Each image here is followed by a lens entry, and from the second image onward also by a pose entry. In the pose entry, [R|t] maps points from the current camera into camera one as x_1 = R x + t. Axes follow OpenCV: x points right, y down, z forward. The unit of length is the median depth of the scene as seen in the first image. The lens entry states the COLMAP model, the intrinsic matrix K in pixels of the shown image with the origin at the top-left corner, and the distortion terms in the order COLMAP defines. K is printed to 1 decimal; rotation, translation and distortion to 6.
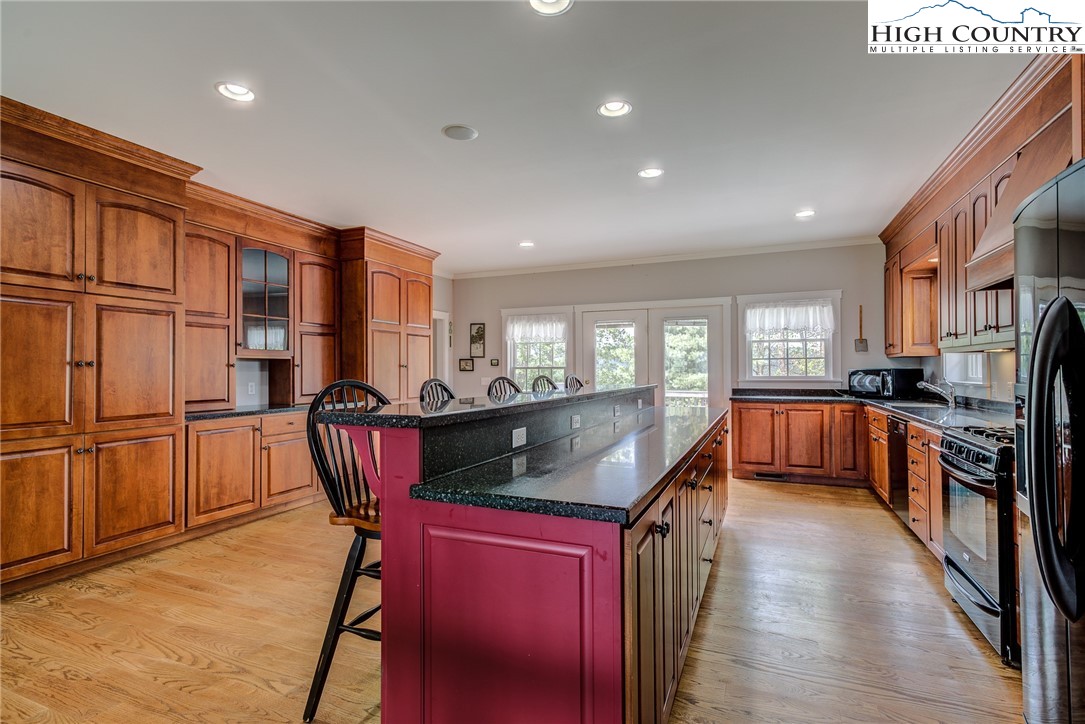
lens RADIAL K [[525.7, 0, 538.8], [0, 525.7, 364.9], [0, 0, 1]] dist [-0.001020, 0.001593]
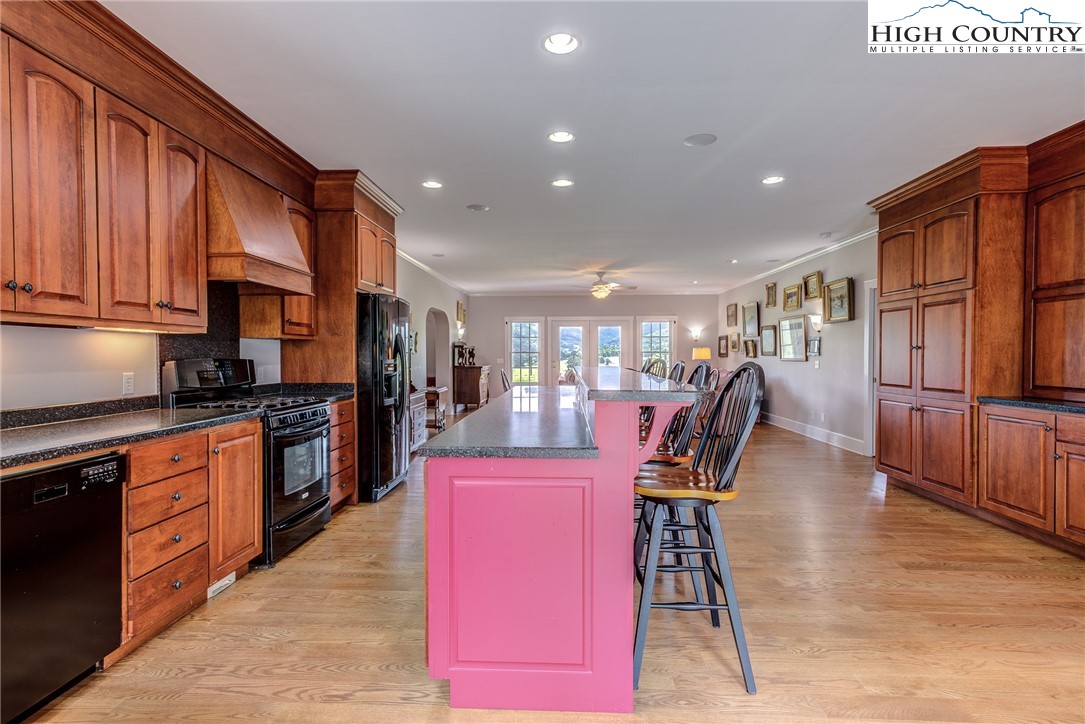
lens RADIAL K [[525.7, 0, 538.8], [0, 525.7, 364.9], [0, 0, 1]] dist [-0.001020, 0.001593]
pose [[-0.937364, 0.014257, -0.348059, 0.469311], [0.010184, 0.999857, 0.013529, 0.012301], [0.348202, 0.009137, -0.937375, 1.599406]]
